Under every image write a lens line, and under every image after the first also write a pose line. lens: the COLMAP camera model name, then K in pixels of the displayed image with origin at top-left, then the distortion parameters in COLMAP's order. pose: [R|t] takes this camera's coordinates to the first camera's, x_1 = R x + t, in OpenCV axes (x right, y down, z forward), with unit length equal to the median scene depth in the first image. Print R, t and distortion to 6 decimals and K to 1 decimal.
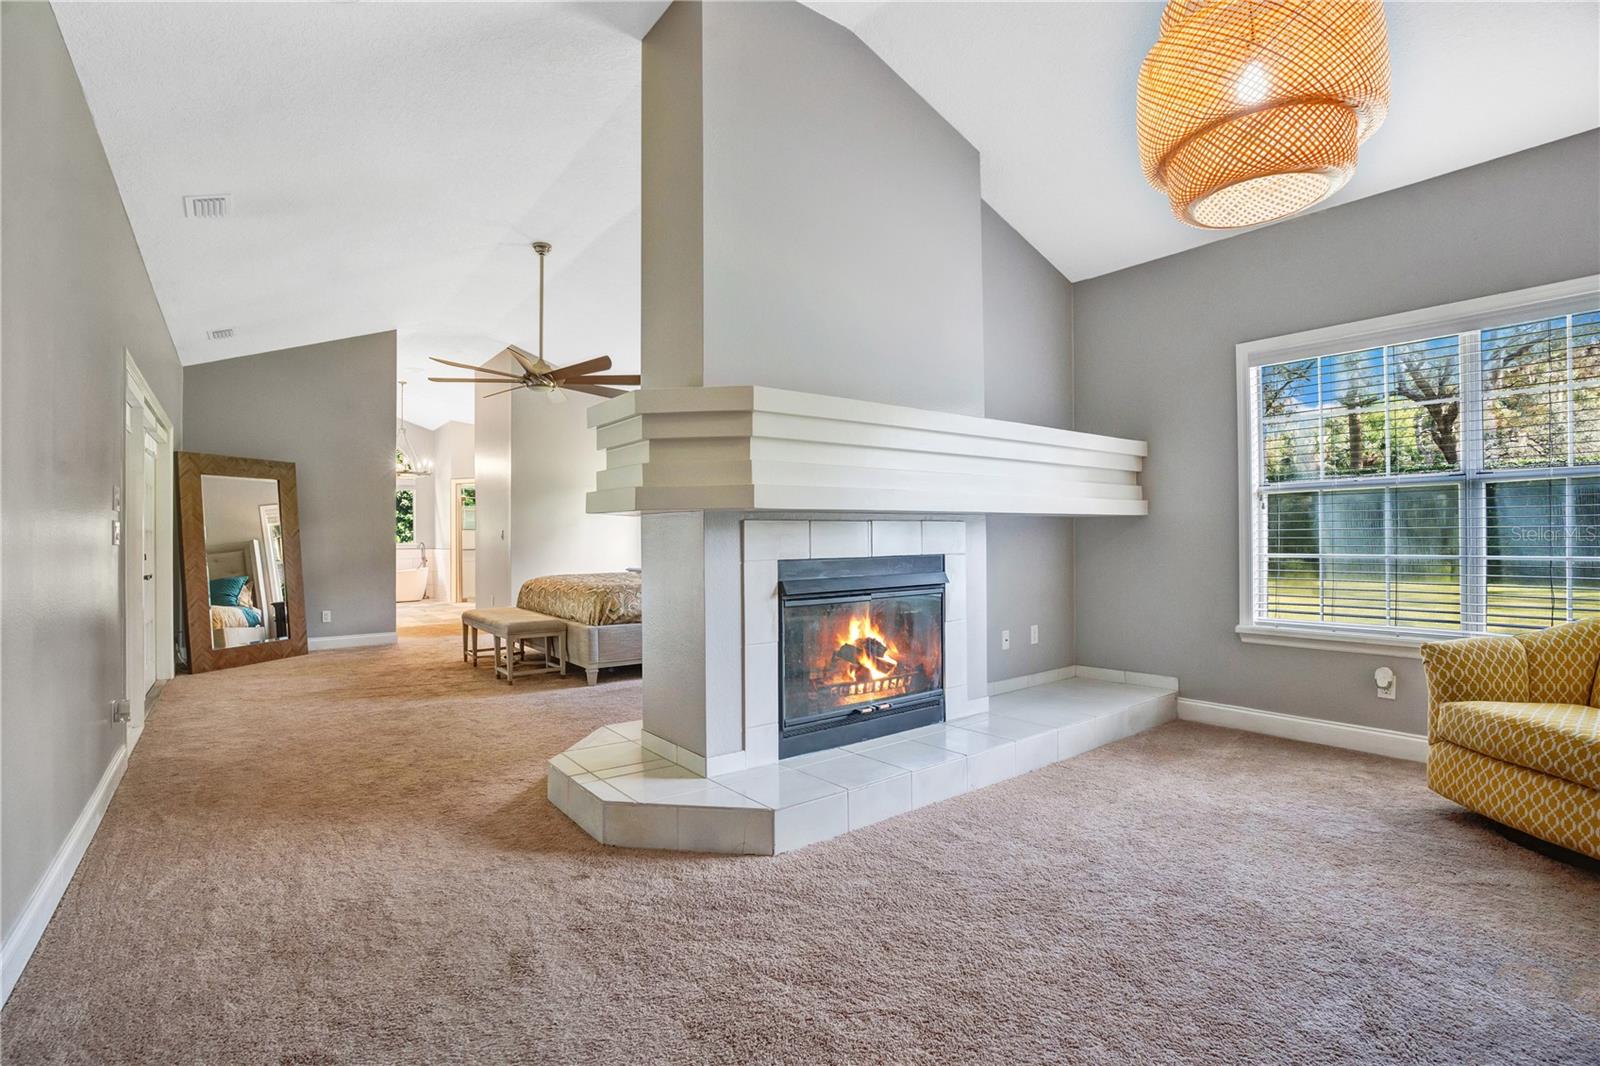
lens RADIAL K [[748.4, 0, 792.2], [0, 748.4, 529.1], [0, 0, 1]] dist [-0.074001, 0.026793]
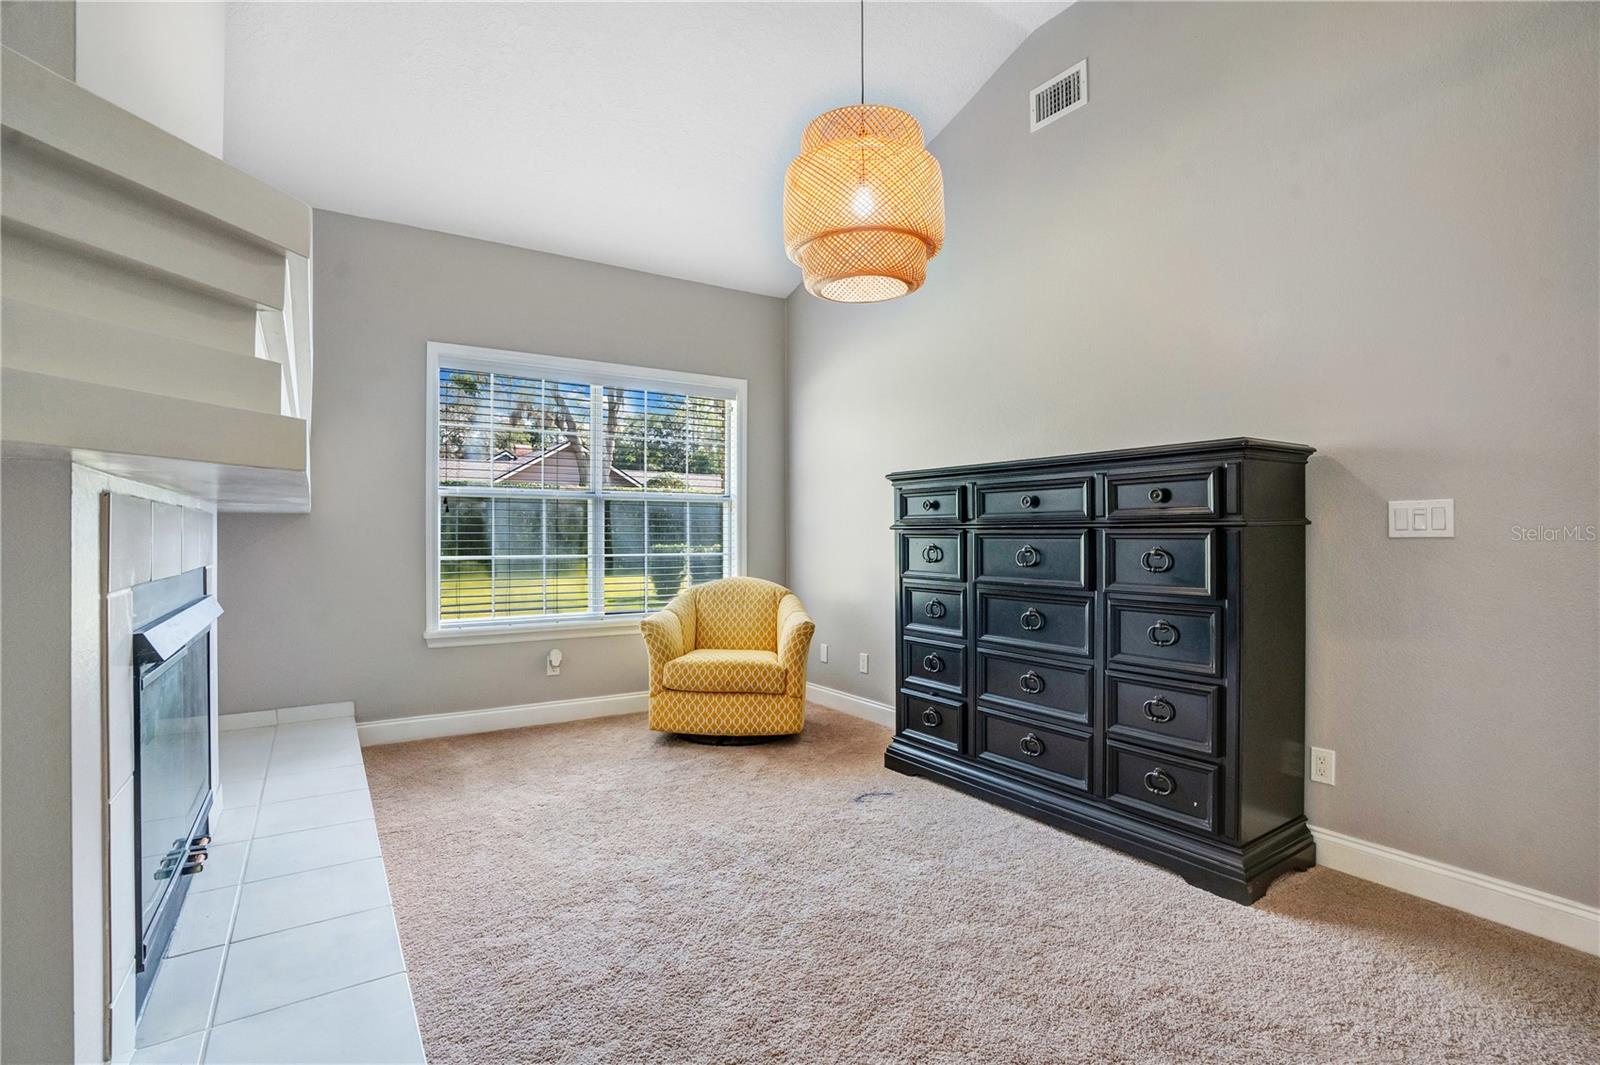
lens RADIAL K [[736.9, 0, 800.3], [0, 736.9, 541.9], [0, 0, 1]] dist [-0.070273, 0.024390]
pose [[0.068999, -0.001320, 0.997616, -0.363584], [-0.011532, 0.999931, 0.002121, 0.007002], [-0.997550, -0.011651, 0.068979, 0.522128]]
